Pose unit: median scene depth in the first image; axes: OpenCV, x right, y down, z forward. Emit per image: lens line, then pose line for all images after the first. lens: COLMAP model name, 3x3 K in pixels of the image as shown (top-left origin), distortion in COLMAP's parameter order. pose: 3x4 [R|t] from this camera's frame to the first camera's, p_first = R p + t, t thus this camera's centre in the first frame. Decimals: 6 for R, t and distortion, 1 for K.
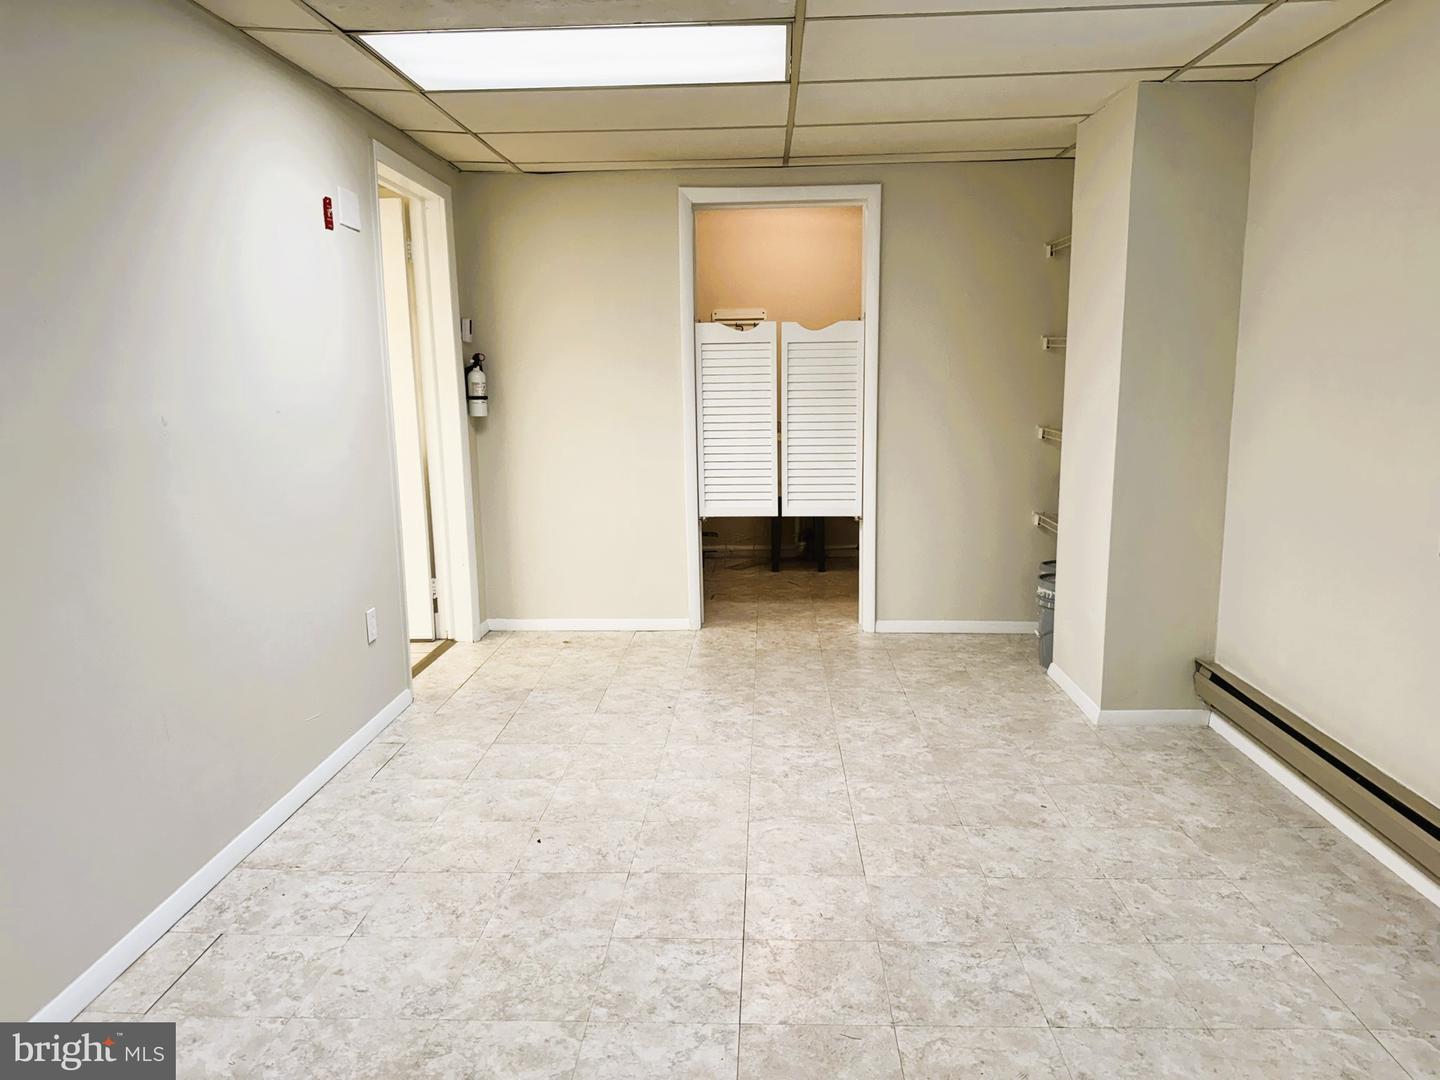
lens RADIAL K [[1002.4, 0, 719.8], [0, 1002.4, 545.0], [0, 0, 1]] dist [0.004628, -0.014155]
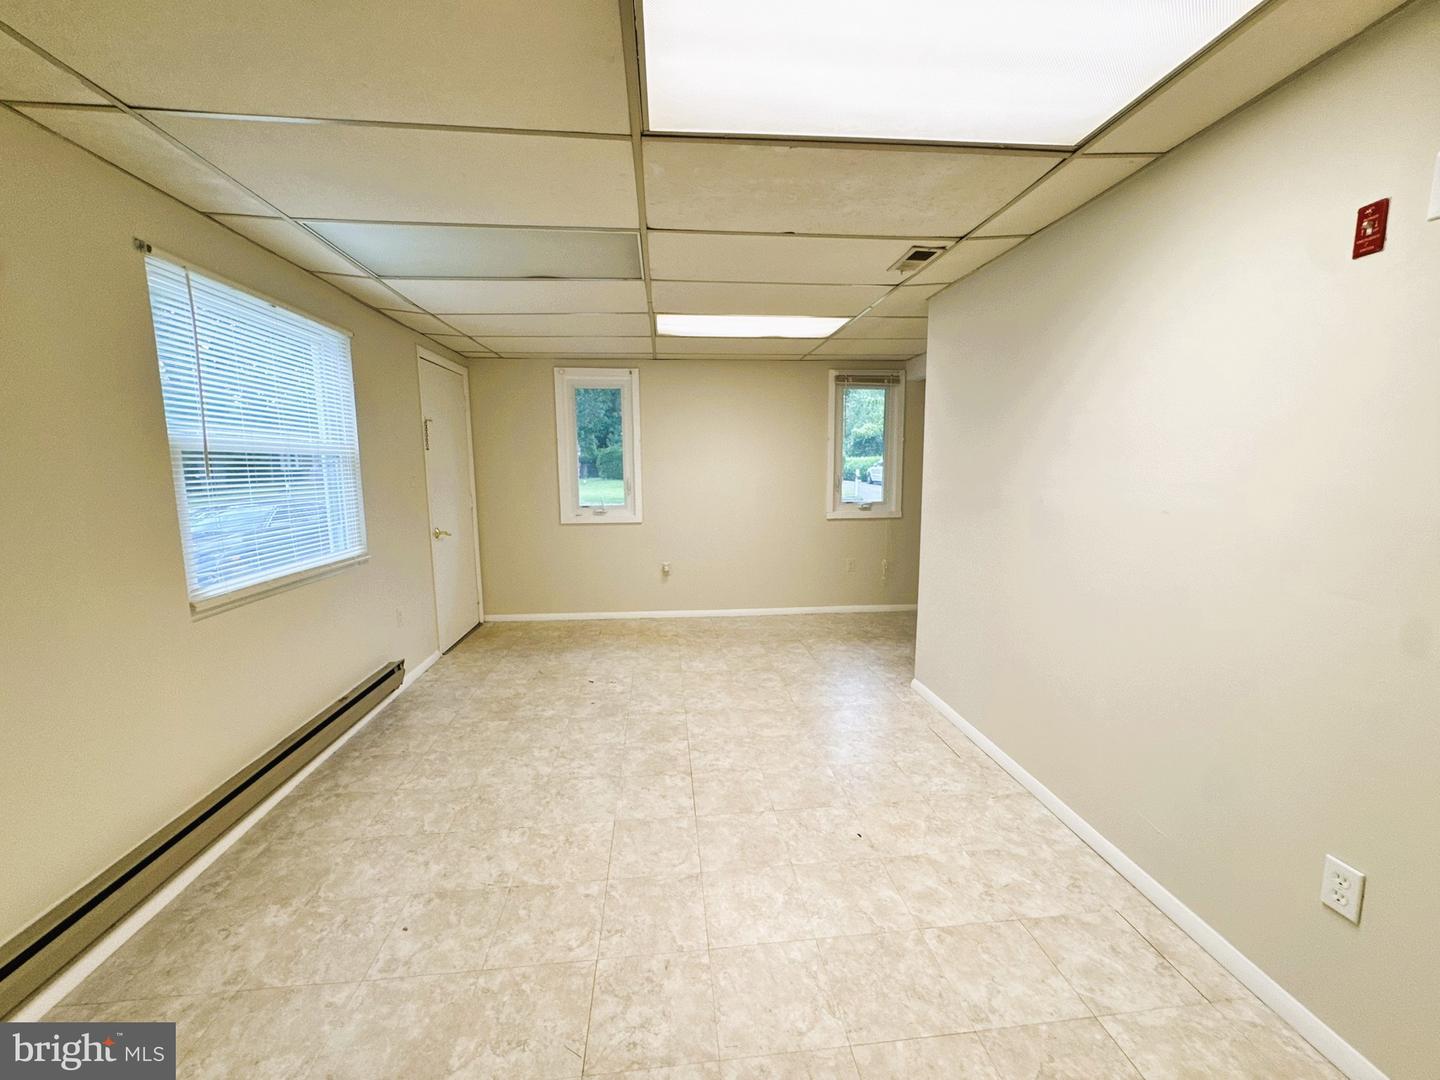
lens RADIAL K [[577.6, 0, 721.6], [0, 577.6, 538.1], [0, 0, 1]] dist [-0.003044, 0.000100]
pose [[-0.988290, 0.040147, -0.147214, 0.085705], [-0.005424, 0.954916, 0.296828, -0.277396], [0.152493, 0.294151, -0.943515, 1.487285]]
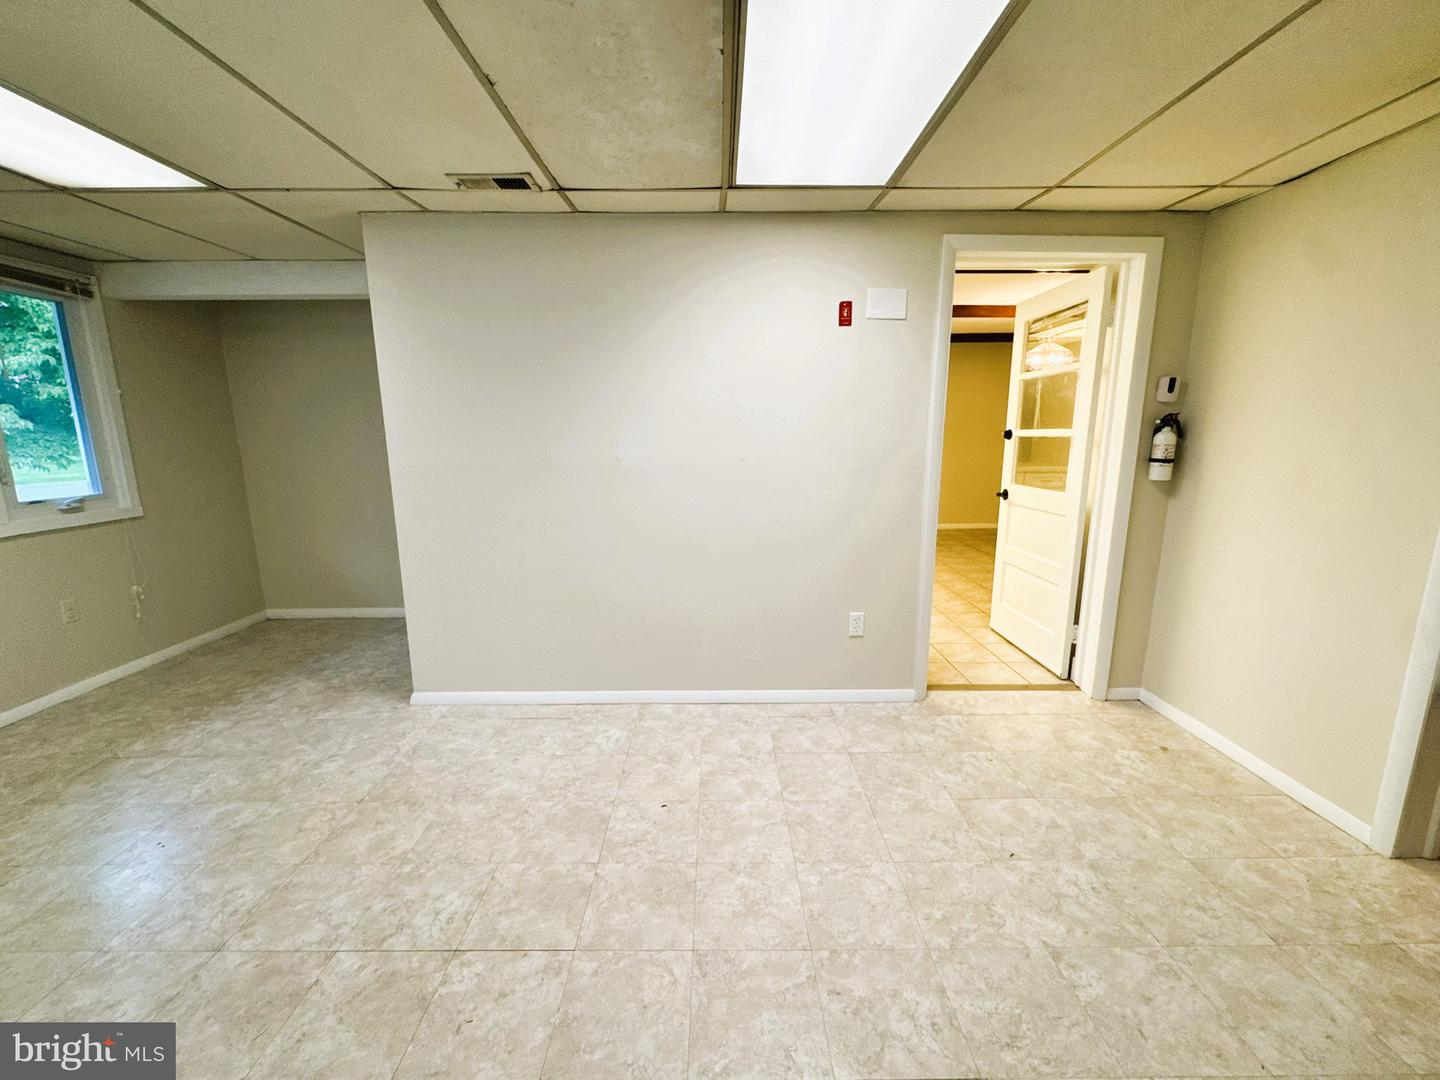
lens RADIAL K [[577.6, 0, 719.6], [0, 577.6, 537.3], [0, 0, 1]] dist [-0.003044, 0.000100]
pose [[0.053491, 0.198493, -0.978642, 0.452321], [-0.168569, 0.967774, 0.187075, -0.176704], [0.984237, 0.154962, 0.085227, 0.907769]]
